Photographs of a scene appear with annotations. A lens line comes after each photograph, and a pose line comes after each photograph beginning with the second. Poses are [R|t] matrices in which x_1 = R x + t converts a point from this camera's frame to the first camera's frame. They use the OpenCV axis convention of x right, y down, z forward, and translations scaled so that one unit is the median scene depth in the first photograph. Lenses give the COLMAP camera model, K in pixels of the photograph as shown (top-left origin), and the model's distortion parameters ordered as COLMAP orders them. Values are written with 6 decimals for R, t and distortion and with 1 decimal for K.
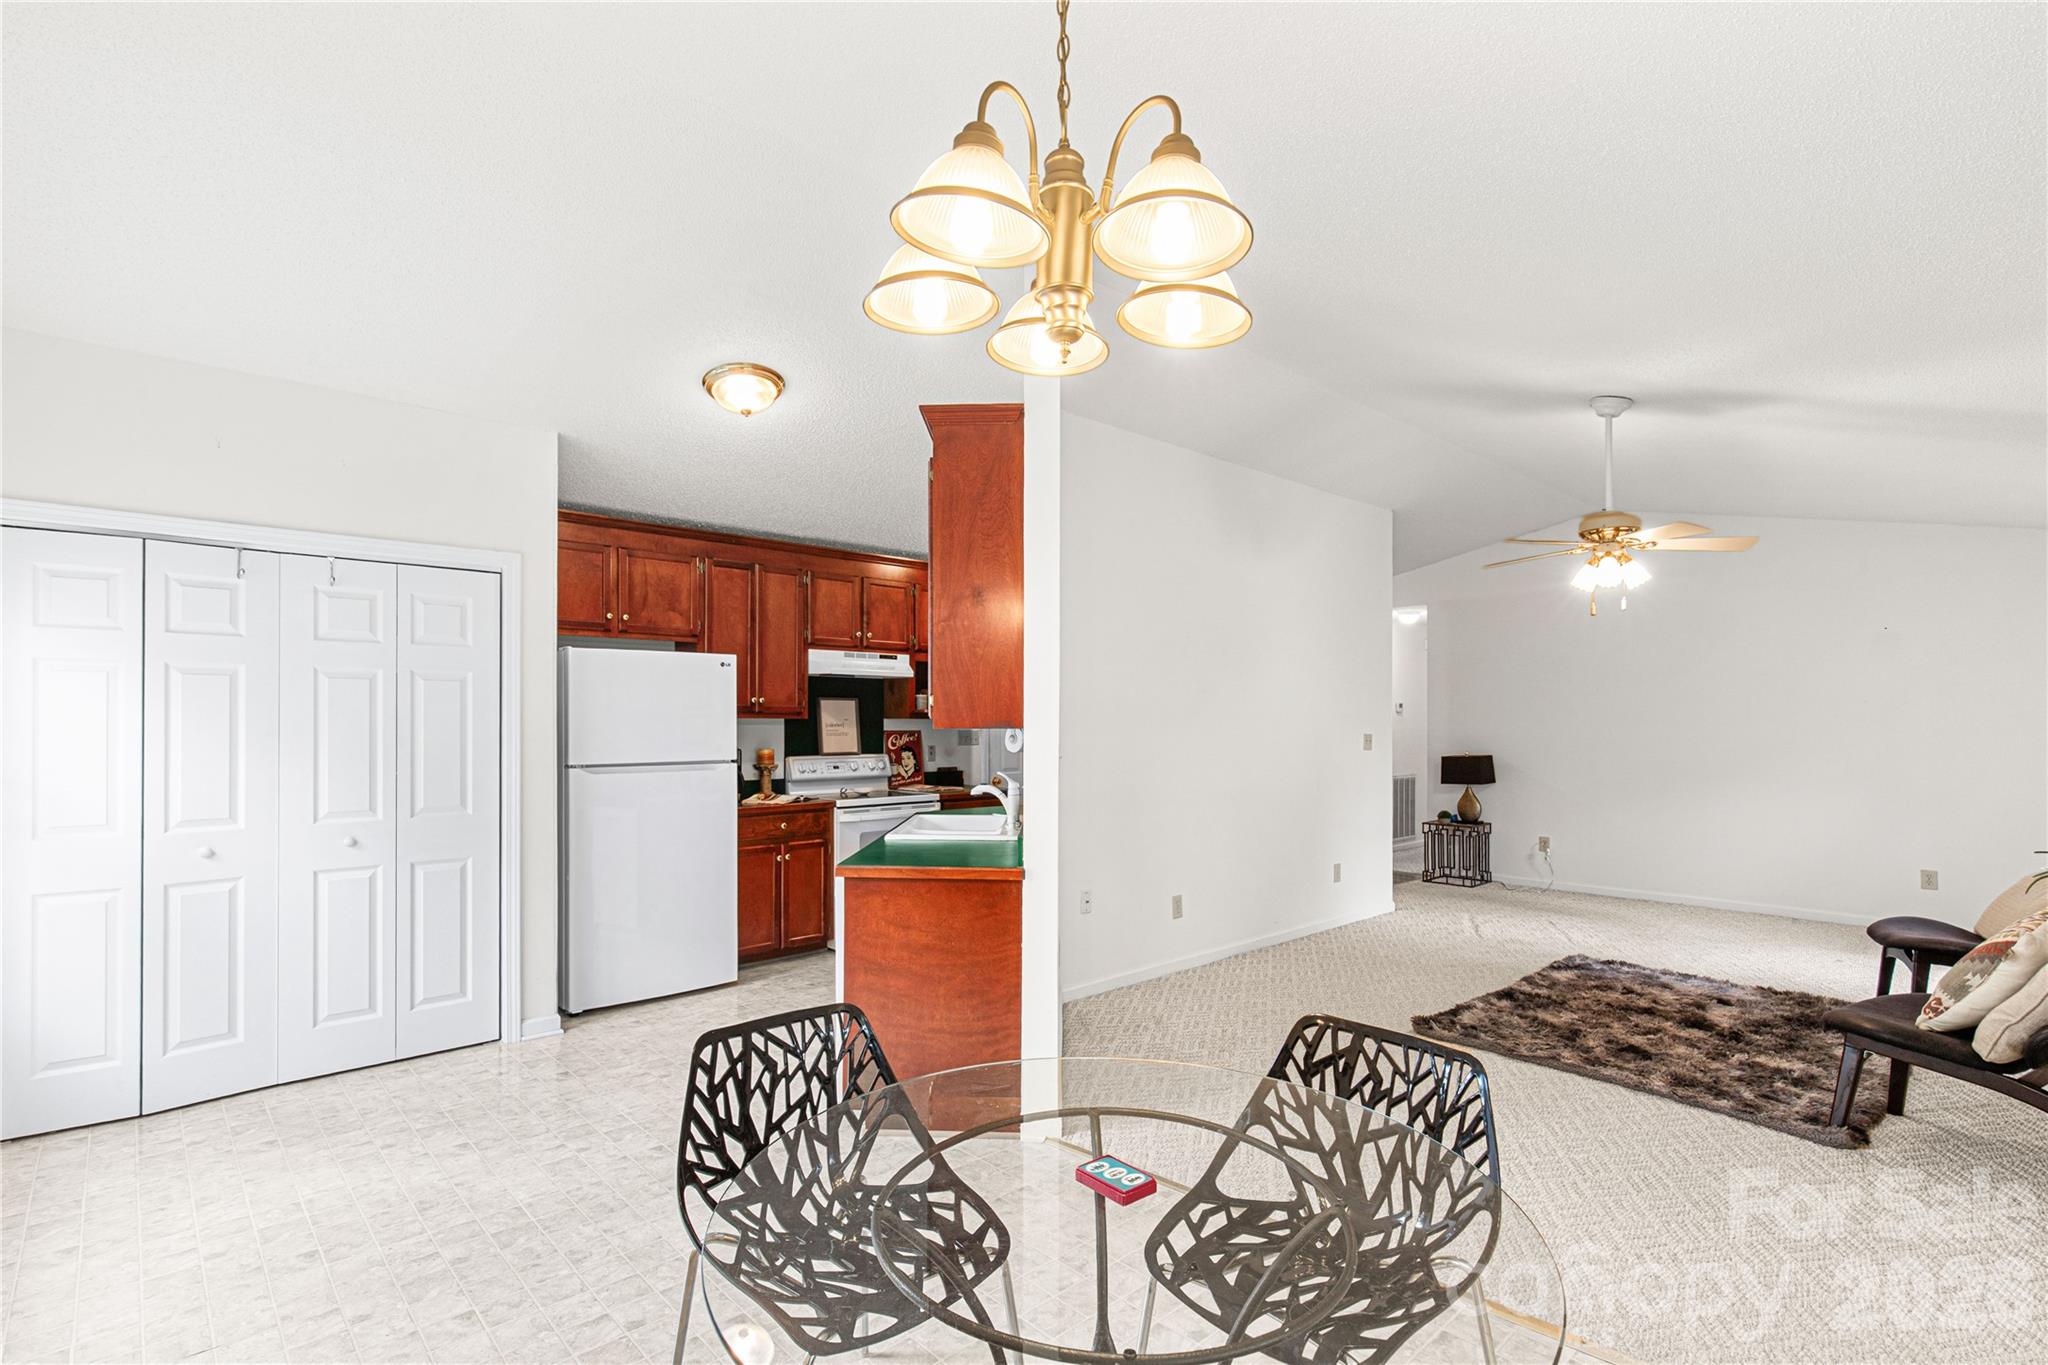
lens RADIAL K [[941.5, 0, 1045.0], [0, 941.5, 714.6], [0, 0, 1]] dist [0.003230, -0.002513]
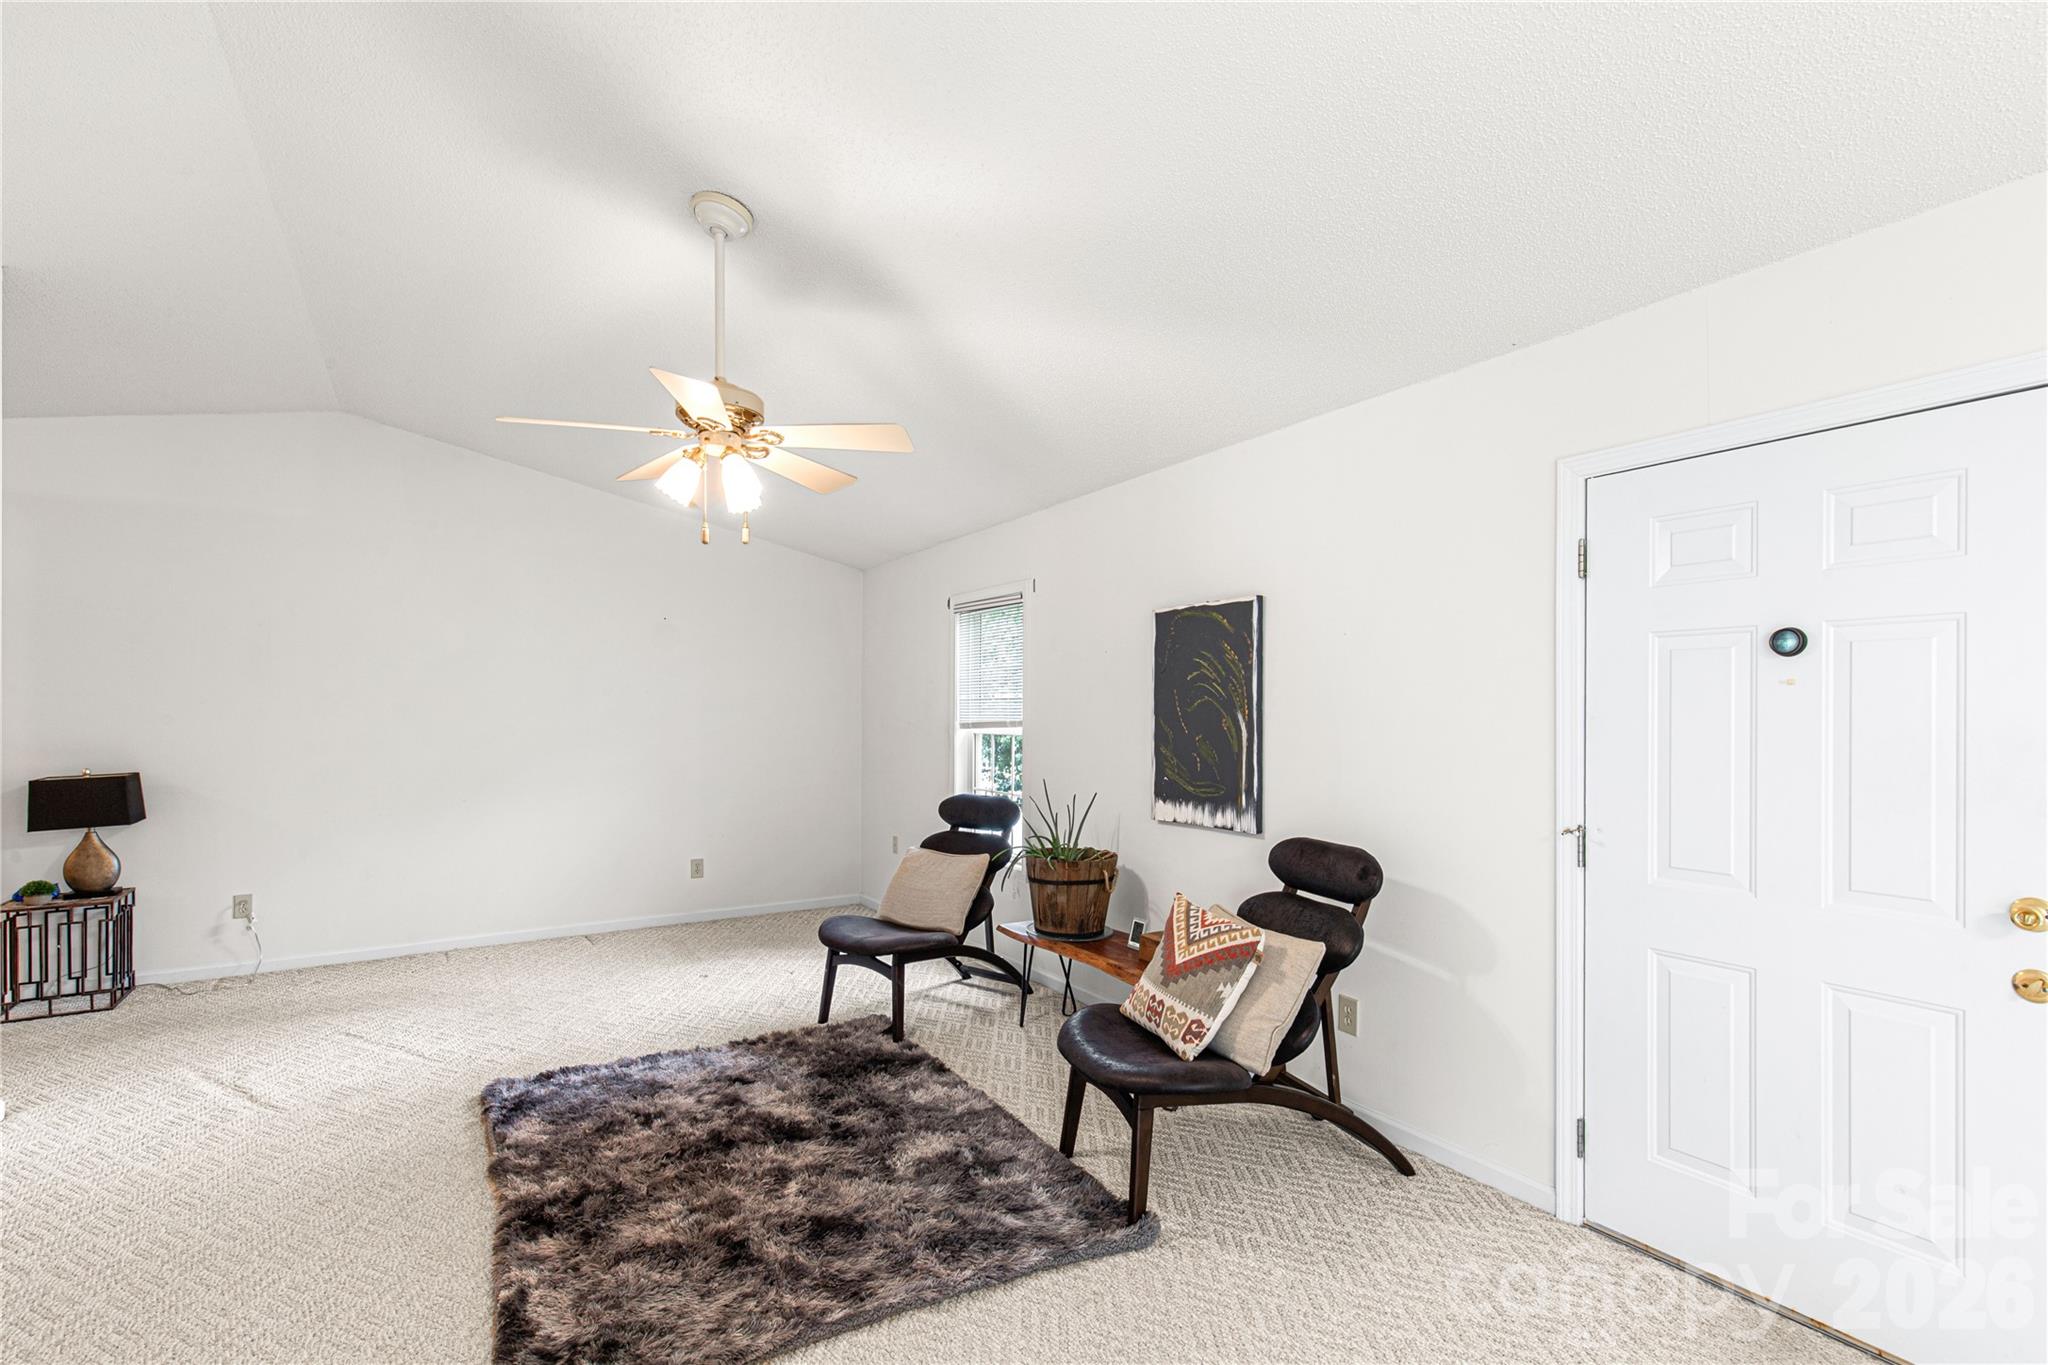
lens RADIAL K [[941.5, 0, 1032.9], [0, 941.5, 737.4], [0, 0, 1]] dist [0.003230, -0.002513]
pose [[0.204130, -0.028964, 0.978515, 0.033160], [-0.002988, 0.999539, 0.030209, 0.004125], [-0.978939, -0.009091, 0.203950, 0.644078]]
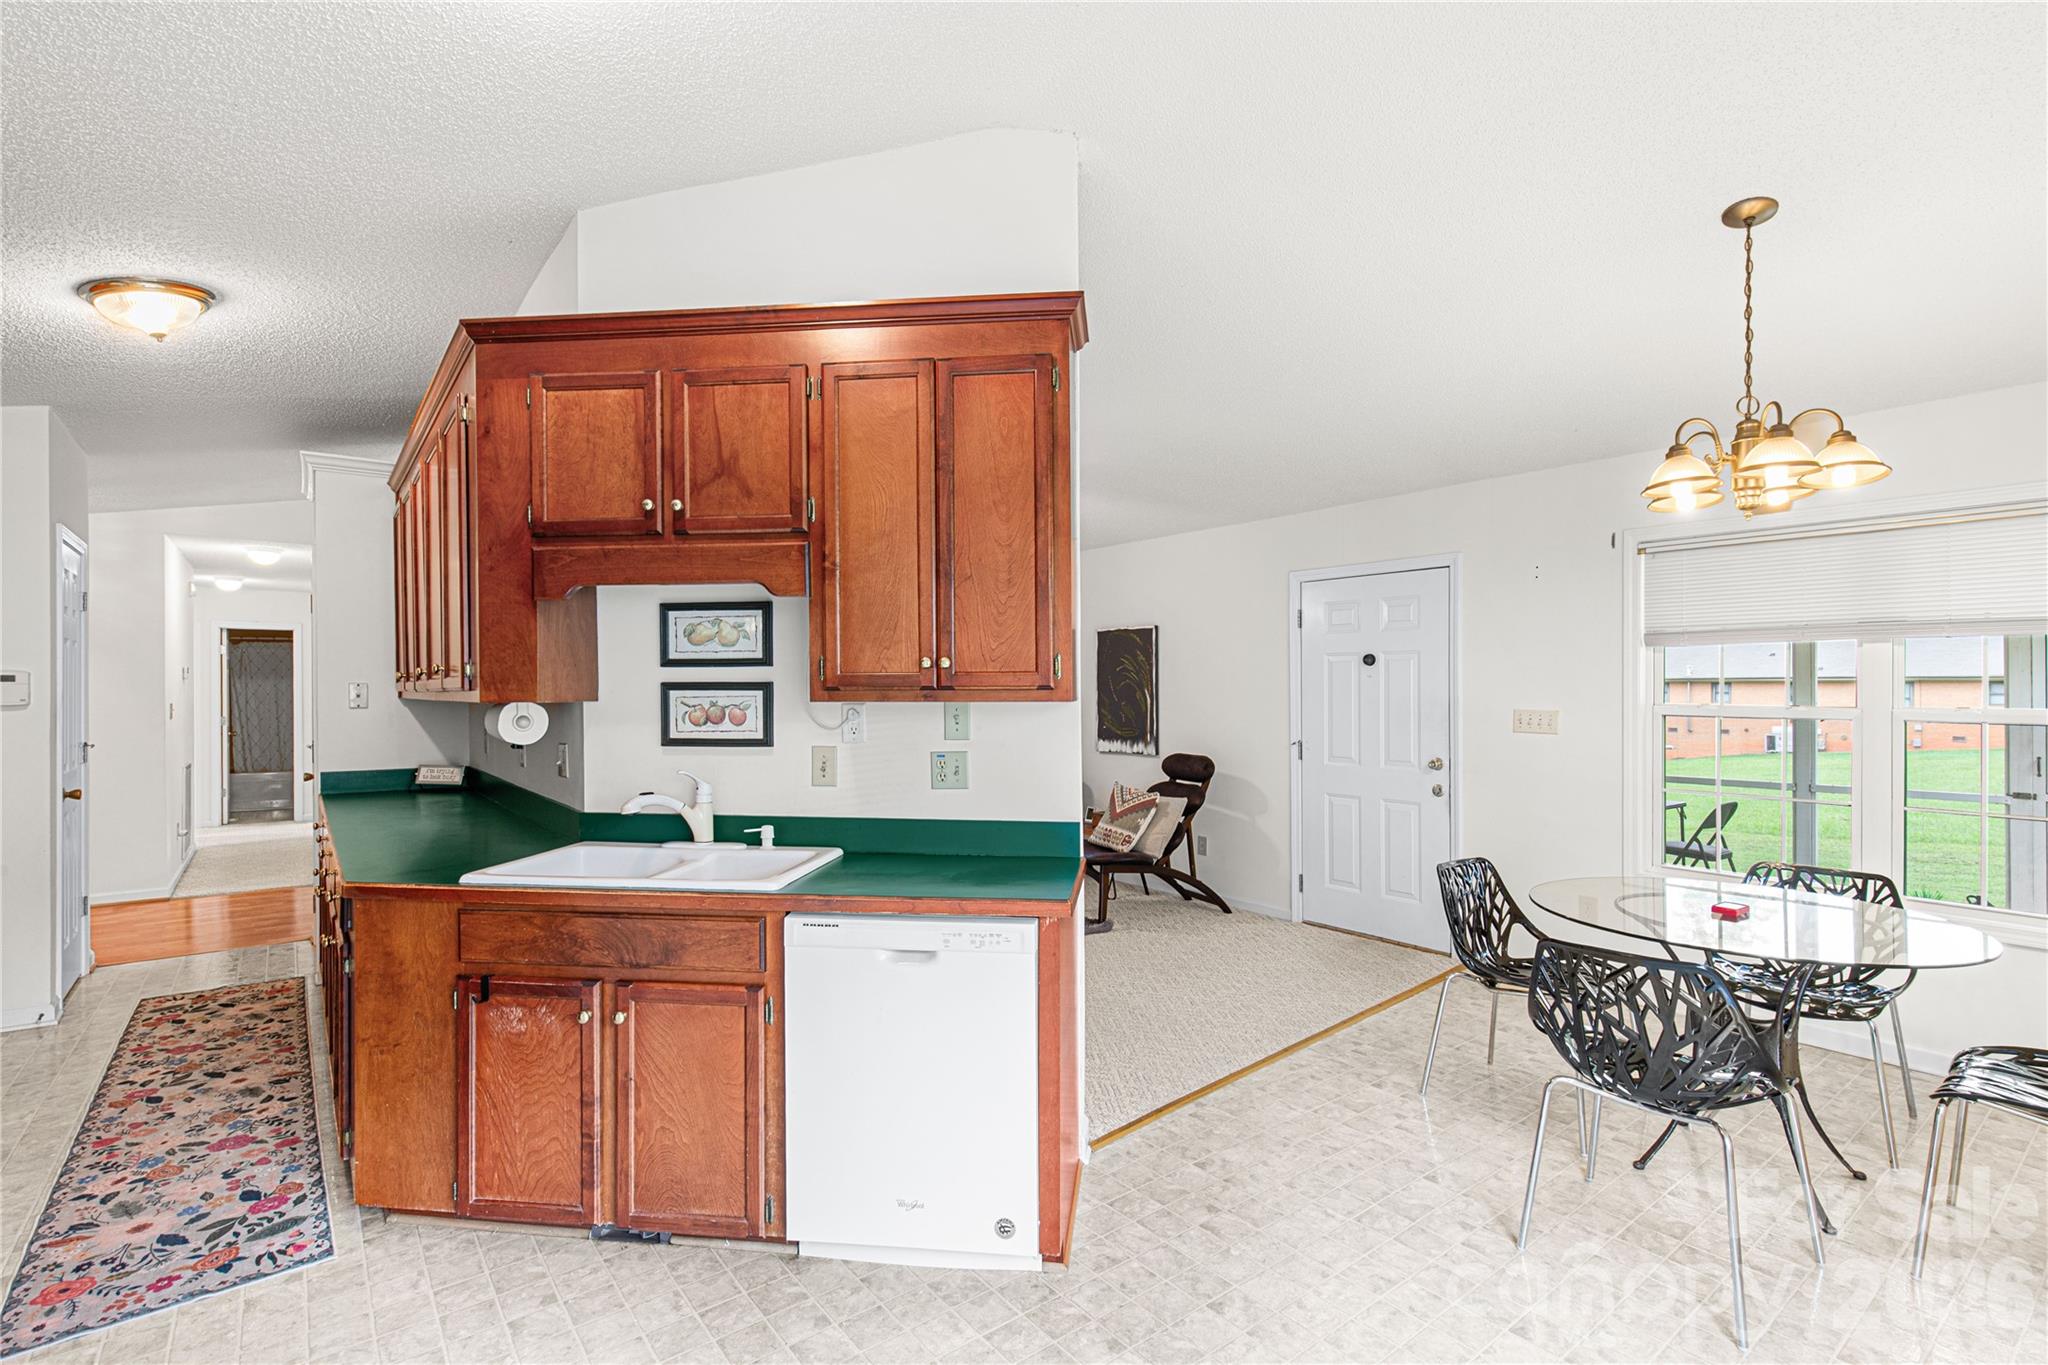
lens RADIAL K [[941.5, 0, 1018.6], [0, 941.5, 689.7], [0, 0, 1]] dist [0.003230, -0.002513]
pose [[0.118015, -0.004179, 0.993003, -0.632483], [-0.003404, 0.999984, 0.004613, 0.001208], [-0.993006, -0.003925, 0.117999, 0.659843]]
